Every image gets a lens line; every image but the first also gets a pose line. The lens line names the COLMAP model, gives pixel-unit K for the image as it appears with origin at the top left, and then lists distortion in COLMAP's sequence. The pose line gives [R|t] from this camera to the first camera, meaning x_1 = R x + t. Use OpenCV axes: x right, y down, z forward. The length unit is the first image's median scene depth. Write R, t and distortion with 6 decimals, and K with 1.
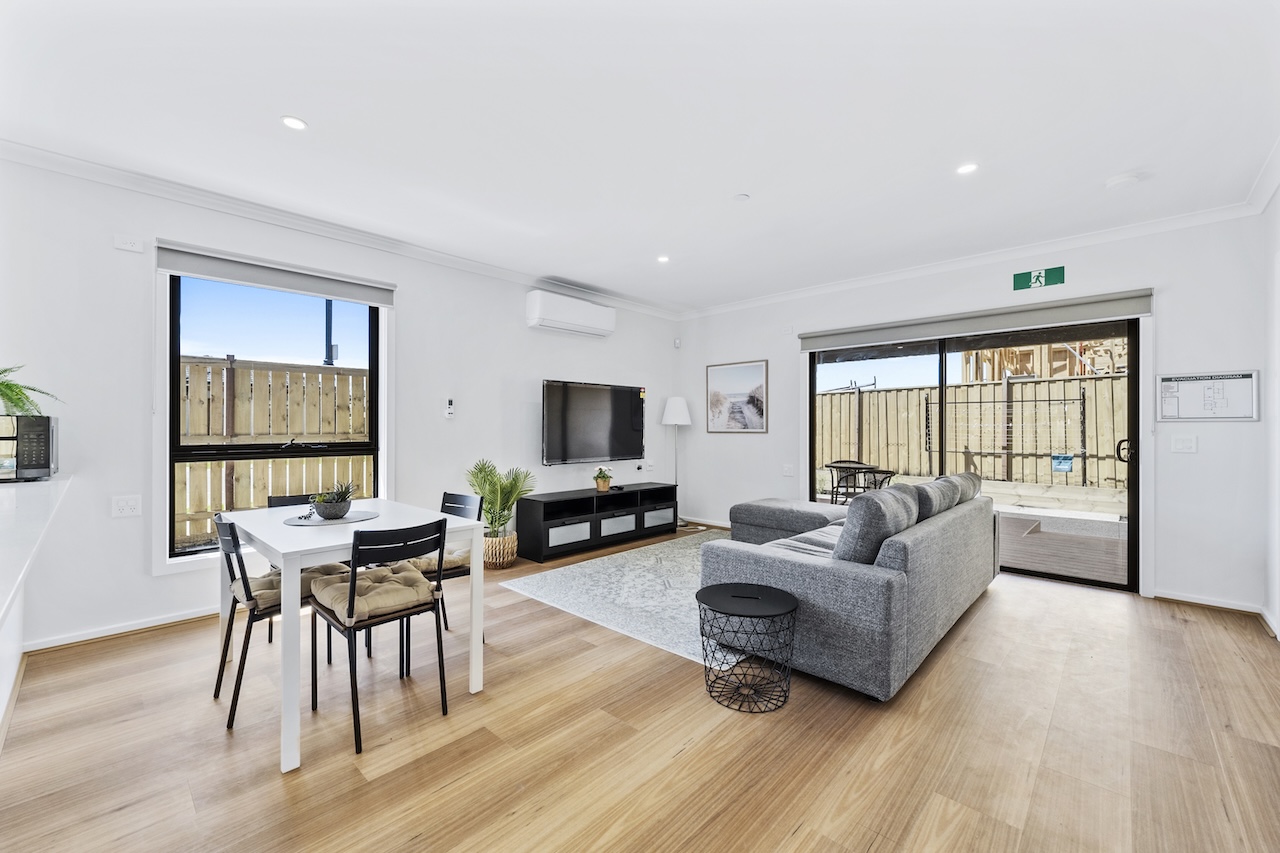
lens RADIAL K [[512.7, 0, 637.4], [0, 512.7, 426.3], [0, 0, 1]] dist [0.005304, 0.000077]
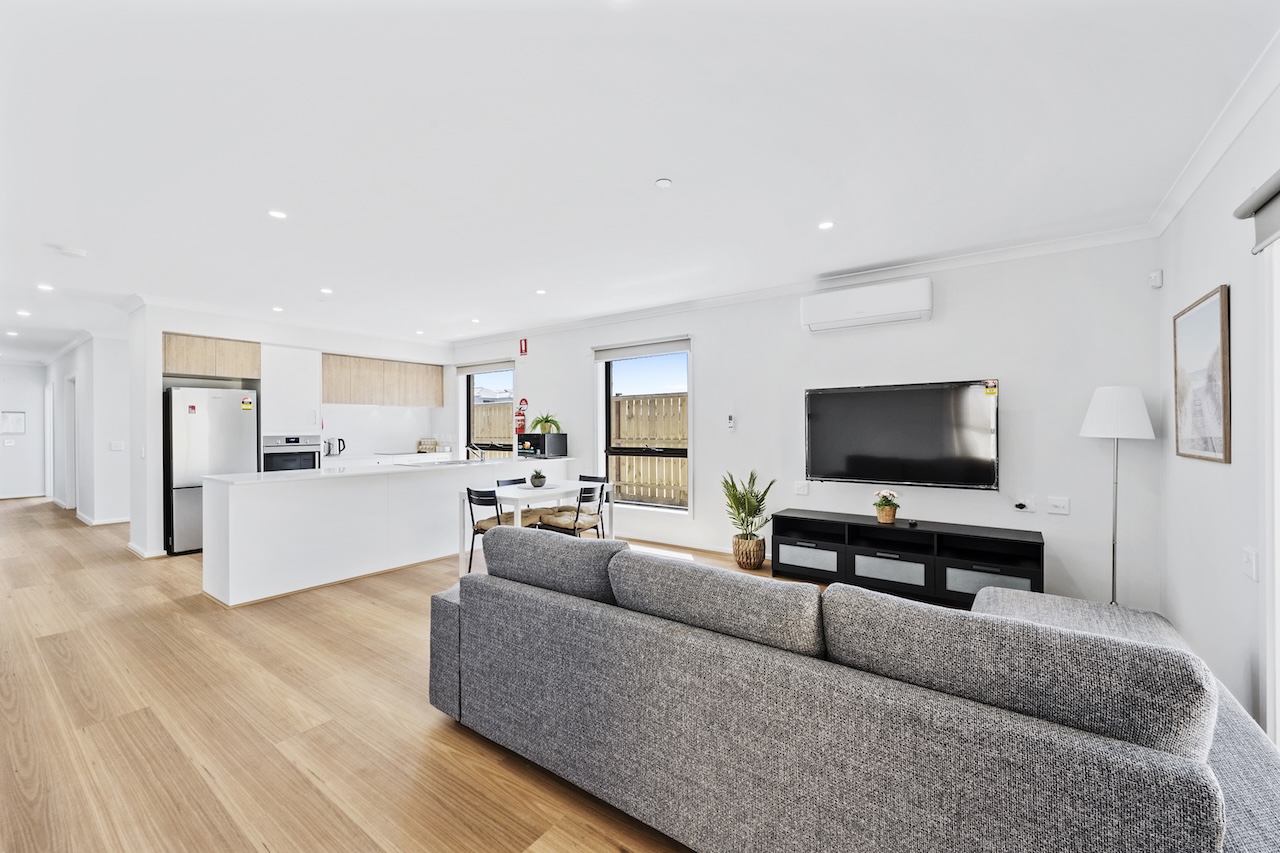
lens RADIAL K [[512.7, 0, 639.3], [0, 512.7, 430.9], [0, 0, 1]] dist [0.005304, 0.000077]
pose [[0.125204, 0.004124, -0.992122, 0.756453], [0.008304, 0.999952, 0.005205, -0.022905], [0.992096, -0.008890, 0.125164, 0.609685]]
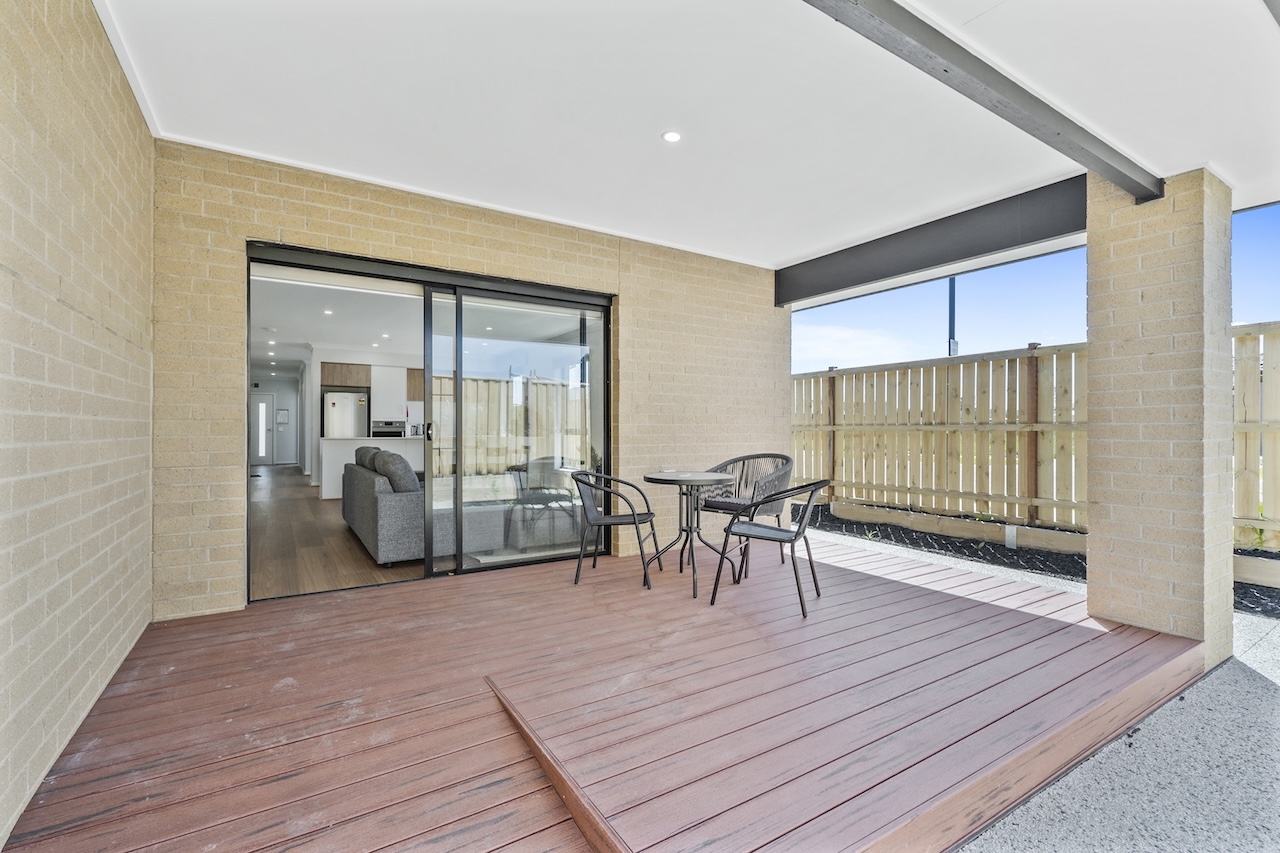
lens RADIAL K [[572.0, 0, 644.3], [0, 572.0, 424.8], [0, 0, 1]] dist [0.001165, 0.000038]
pose [[-0.245706, 0.005433, -0.969329, 1.290006], [0.012794, 0.999915, 0.002361, 0.007816], [0.969260, -0.011821, -0.245755, 1.374988]]
